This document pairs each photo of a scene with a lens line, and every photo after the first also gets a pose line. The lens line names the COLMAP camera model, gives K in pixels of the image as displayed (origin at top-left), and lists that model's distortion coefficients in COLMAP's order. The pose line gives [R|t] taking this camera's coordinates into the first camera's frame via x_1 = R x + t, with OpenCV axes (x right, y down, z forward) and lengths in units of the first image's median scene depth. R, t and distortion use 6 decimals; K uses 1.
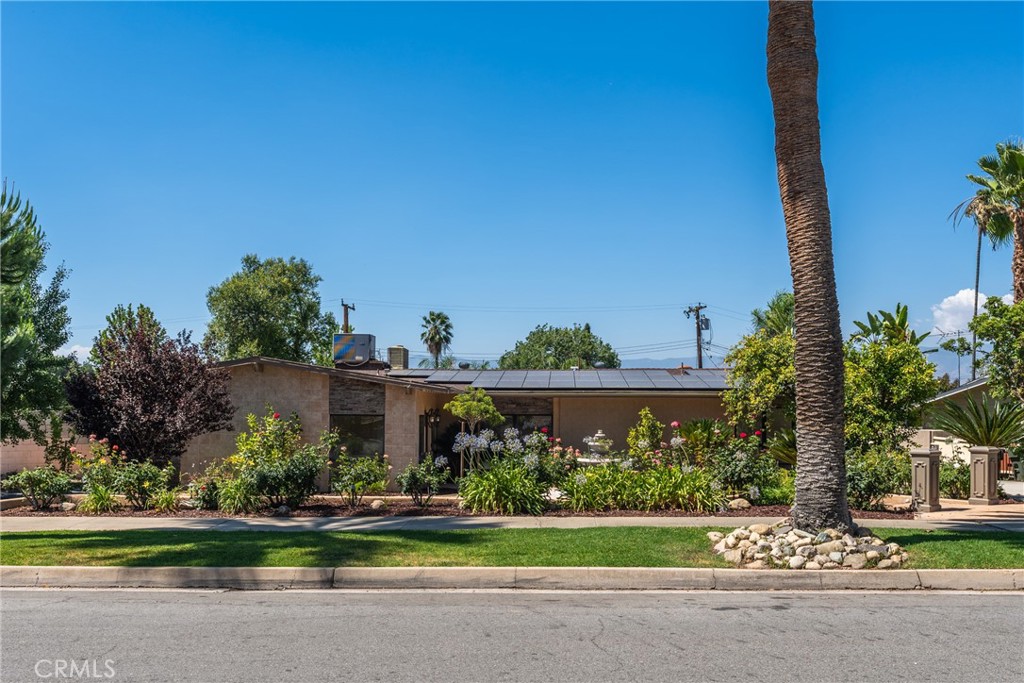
lens RADIAL K [[929.4, 0, 512.0], [0, 929.4, 341.5], [0, 0, 1]] dist [0.002150, 0.001737]
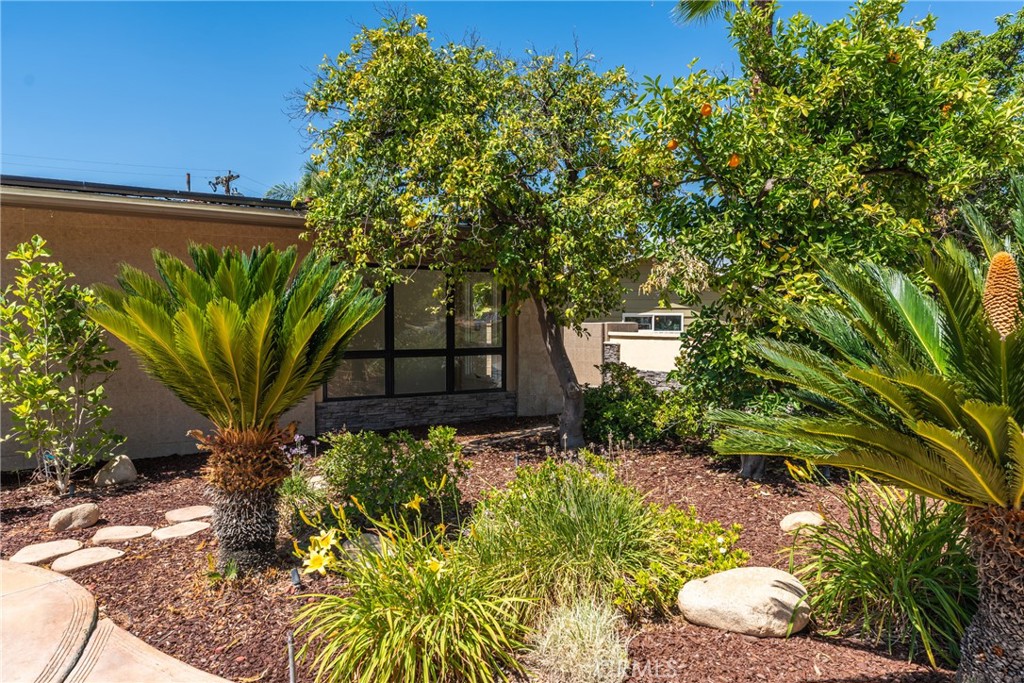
lens RADIAL K [[672.4, 0, 512.0], [0, 672.4, 341.5], [0, 0, 1]] dist [0.002926, 0.001350]
pose [[0.828433, -0.020820, 0.559702, 0.150832], [-0.033046, 0.995751, 0.085953, 0.081293], [-0.559113, -0.089702, 0.824225, 0.746107]]
